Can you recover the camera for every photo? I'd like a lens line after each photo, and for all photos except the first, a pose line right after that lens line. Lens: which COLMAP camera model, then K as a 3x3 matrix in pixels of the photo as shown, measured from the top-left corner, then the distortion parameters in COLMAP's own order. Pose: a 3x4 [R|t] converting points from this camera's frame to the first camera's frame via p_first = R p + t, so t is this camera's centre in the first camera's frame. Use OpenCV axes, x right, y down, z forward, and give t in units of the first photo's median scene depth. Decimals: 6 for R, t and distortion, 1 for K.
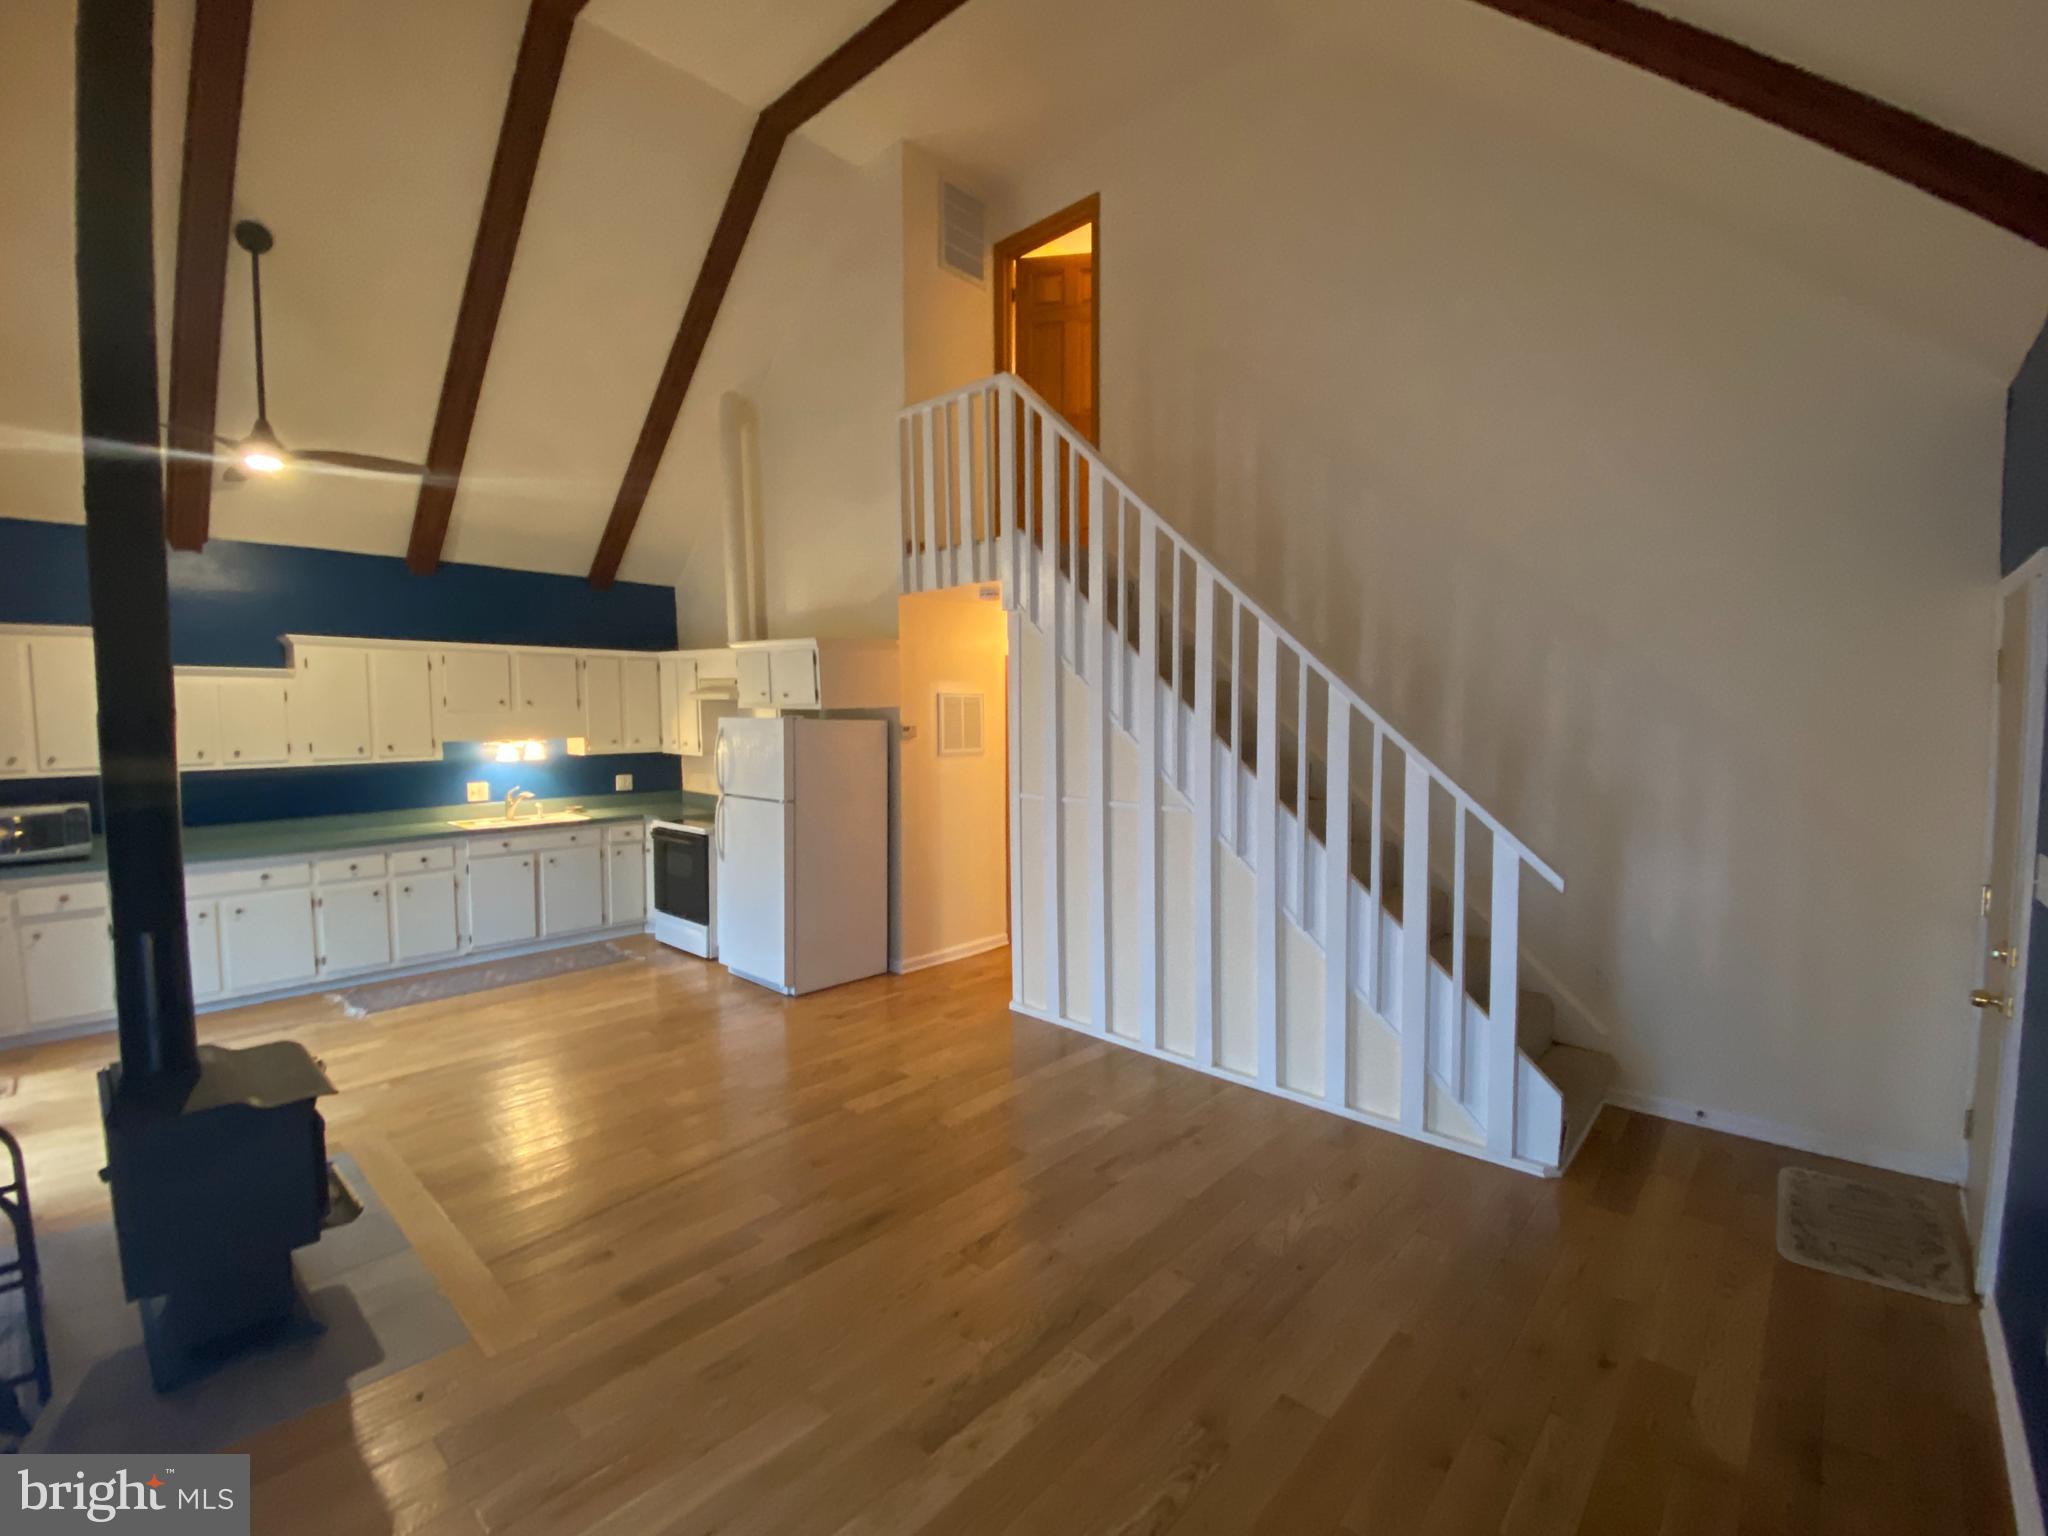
lens RADIAL K [[882.8, 0, 1024.4], [0, 882.8, 772.3], [0, 0, 1]] dist [0.024770, -0.024889]
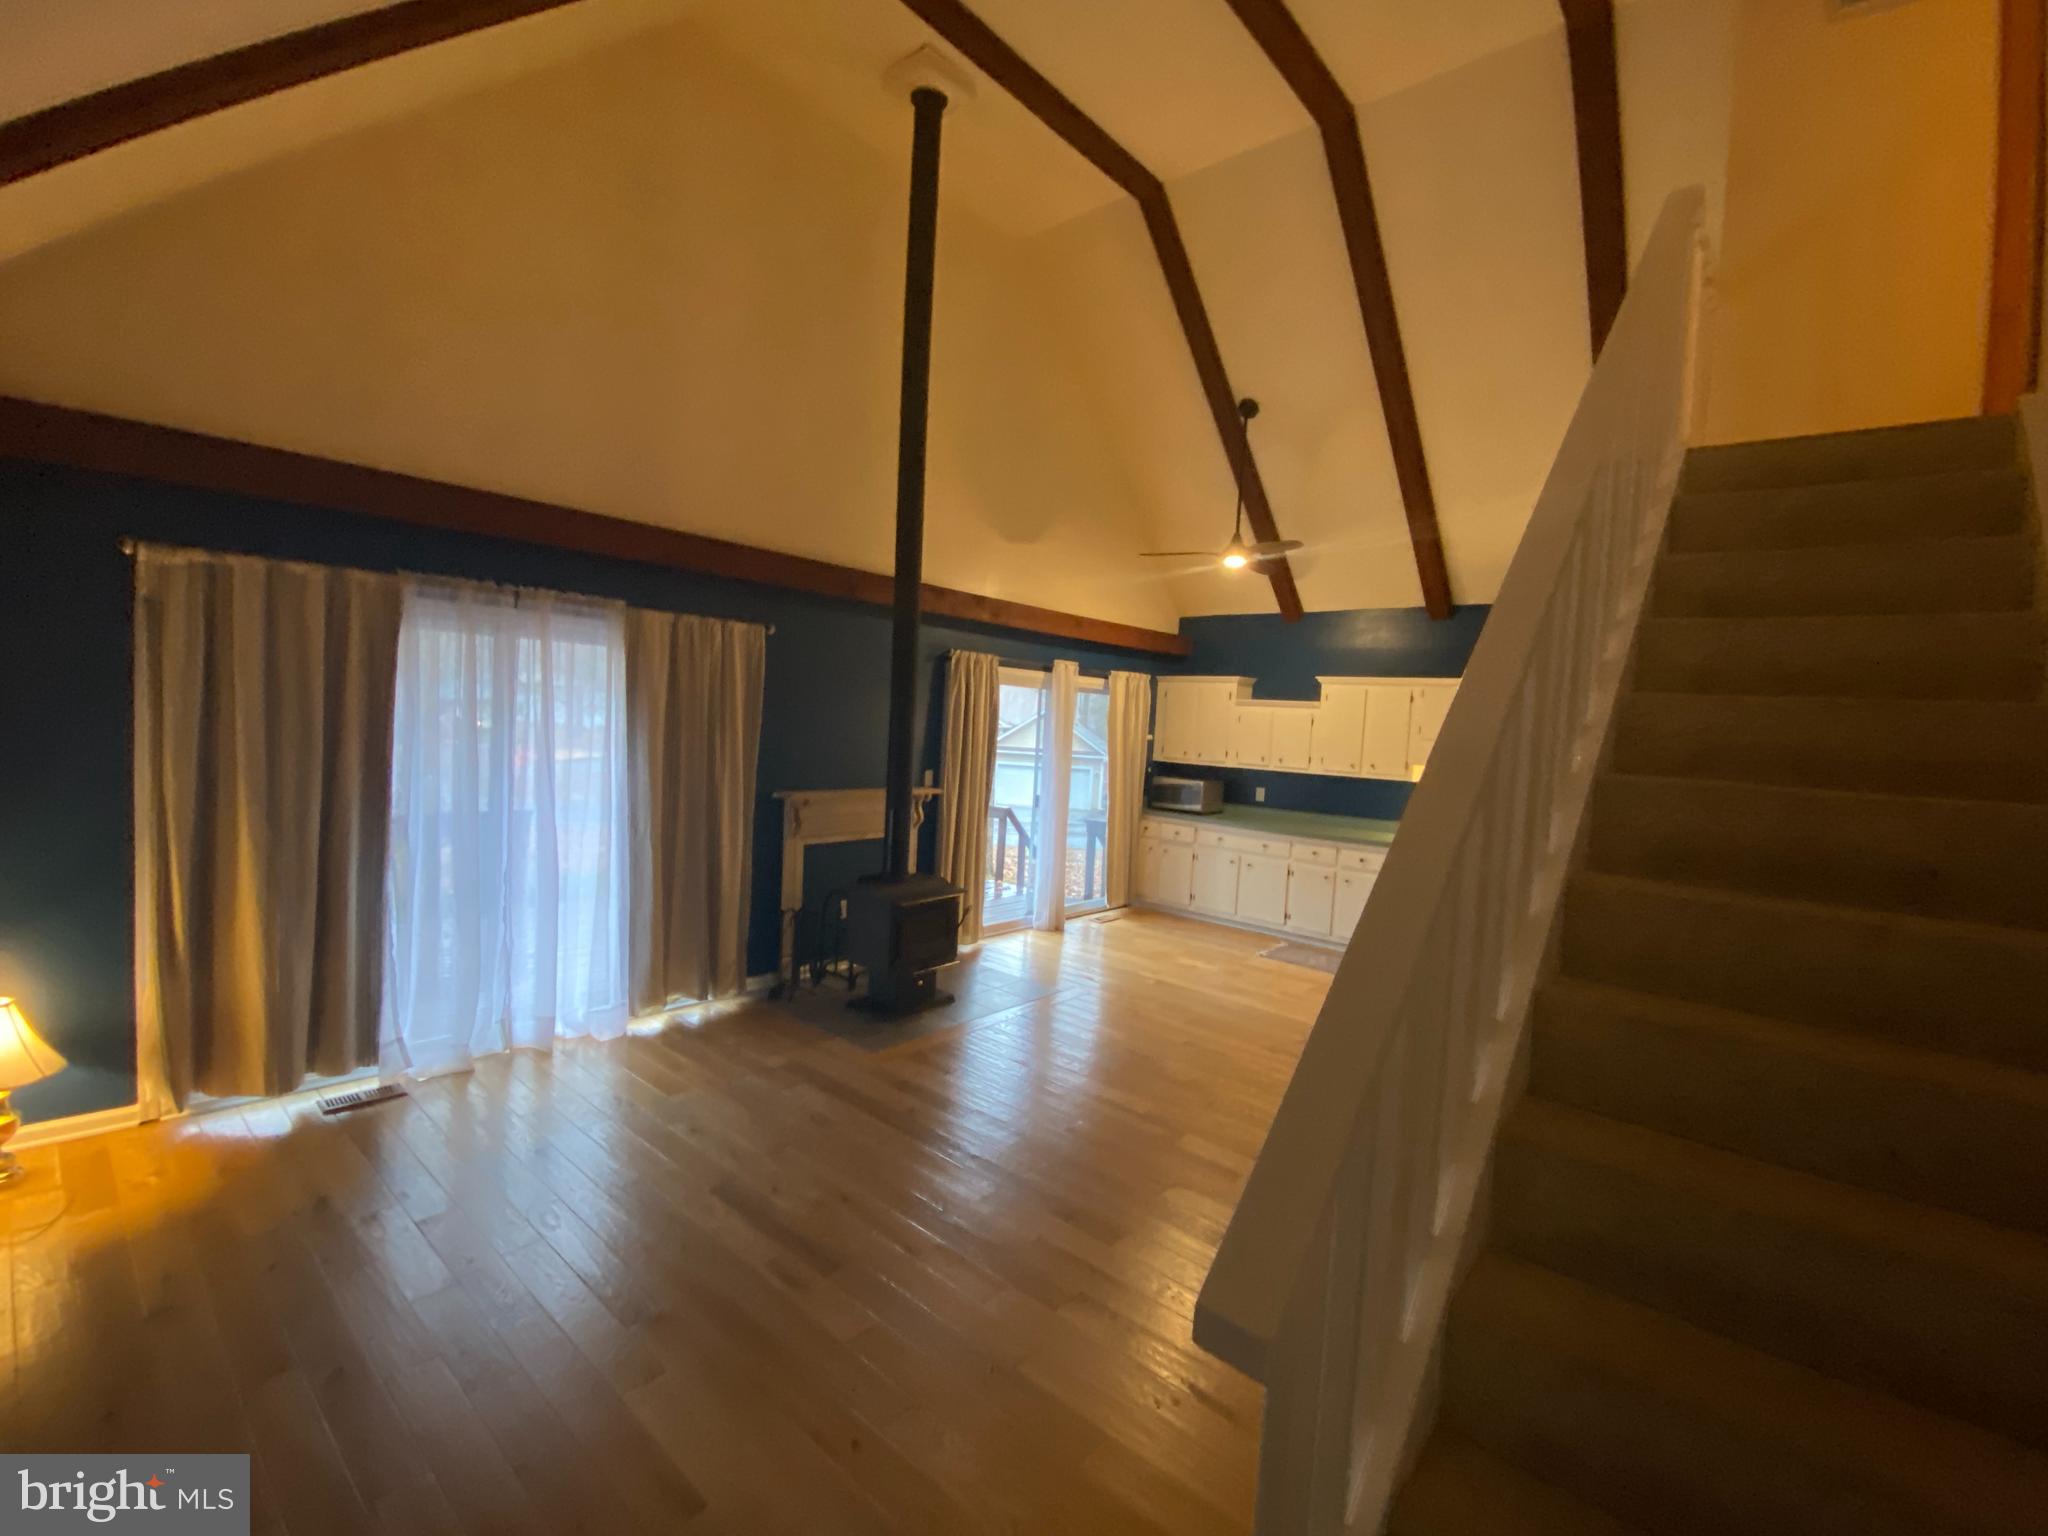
lens RADIAL K [[882.8, 0, 1024.4], [0, 882.8, 772.3], [0, 0, 1]] dist [0.024770, -0.024889]
pose [[0.020896, 0.069133, -0.997389, 0.499002], [-0.119418, 0.990637, 0.066163, -0.043588], [0.992624, 0.117723, 0.028956, 0.503369]]
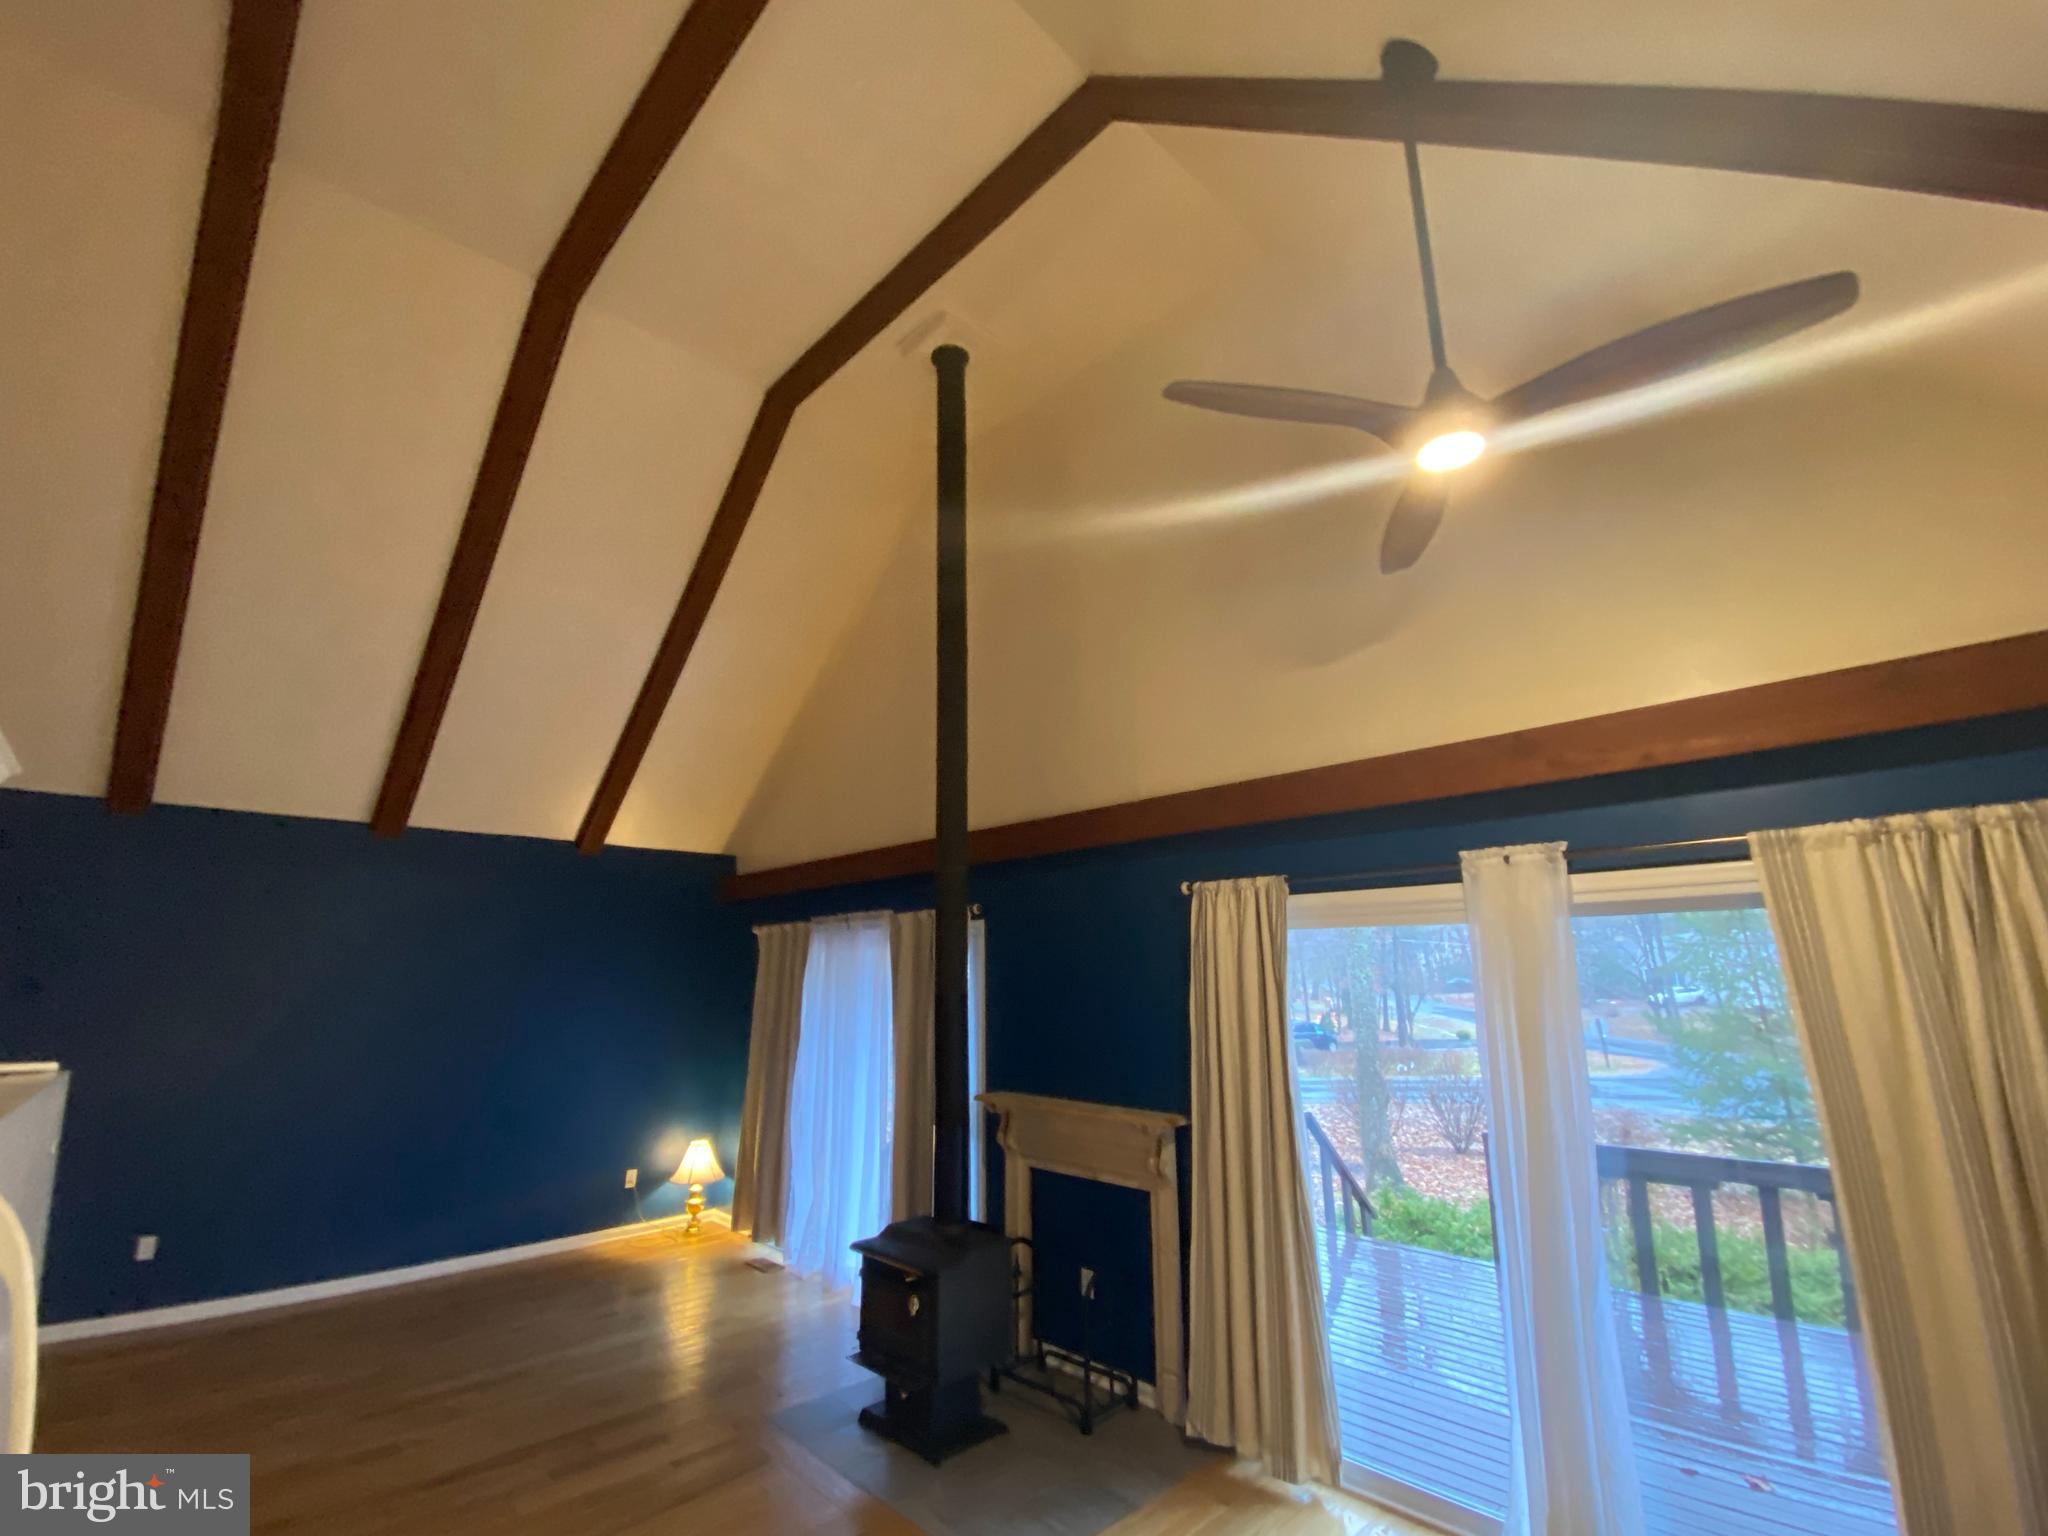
lens RADIAL K [[882.8, 0, 1024.4], [0, 882.8, 772.3], [0, 0, 1]] dist [0.024770, -0.024889]
pose [[-0.997303, 0.031821, 0.066138, -0.512391], [0.020926, 0.987003, -0.159334, -0.090628], [-0.070349, -0.157520, -0.985007, 1.122982]]
